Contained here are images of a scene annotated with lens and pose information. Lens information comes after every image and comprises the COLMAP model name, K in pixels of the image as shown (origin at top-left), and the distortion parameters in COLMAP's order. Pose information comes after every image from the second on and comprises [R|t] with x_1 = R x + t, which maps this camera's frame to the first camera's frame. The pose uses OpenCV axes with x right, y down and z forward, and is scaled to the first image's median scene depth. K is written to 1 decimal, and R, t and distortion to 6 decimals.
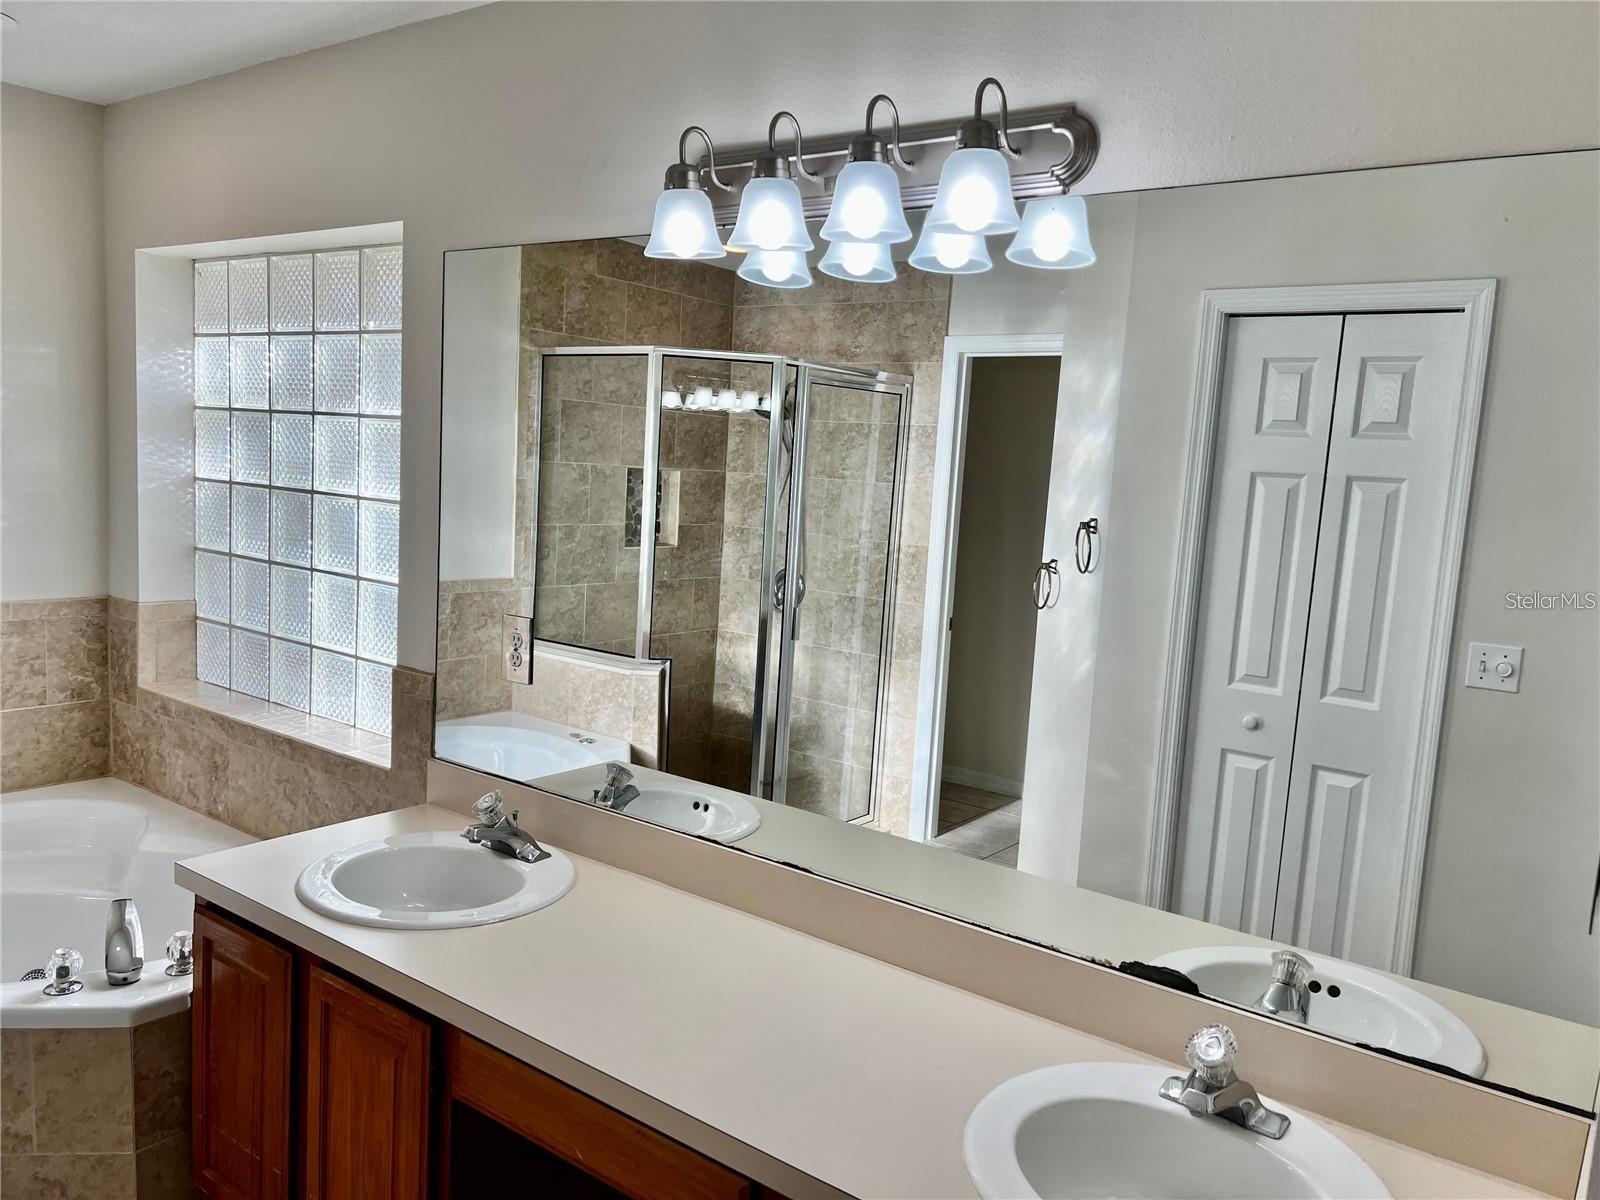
lens RADIAL K [[1207.5, 0, 792.9], [0, 1207.5, 616.4], [0, 0, 1]] dist [0.061563, -0.071270]
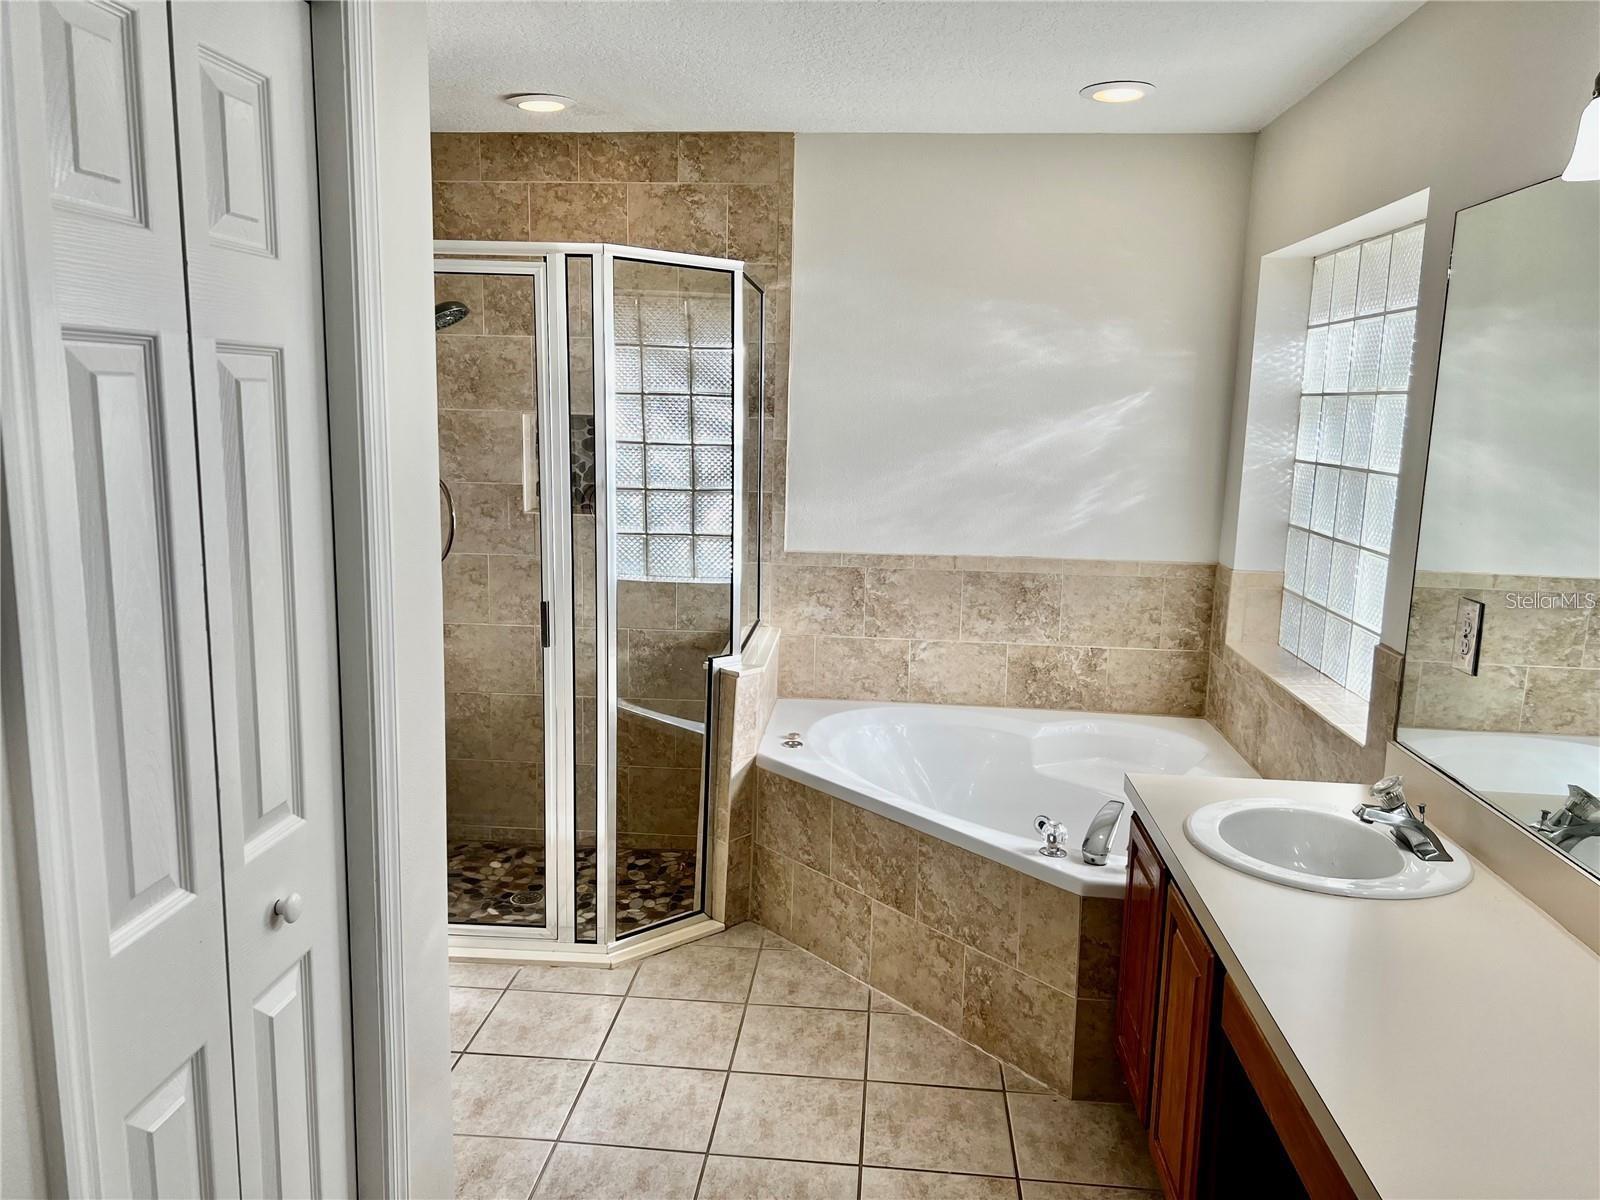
lens RADIAL K [[1207.5, 0, 792.9], [0, 1207.5, 616.4], [0, 0, 1]] dist [0.061563, -0.071270]
pose [[0.525251, 0.105152, -0.844426, 0.215349], [-0.105766, 0.992708, 0.057829, 0.009764], [0.844349, 0.058937, 0.532542, 0.055158]]
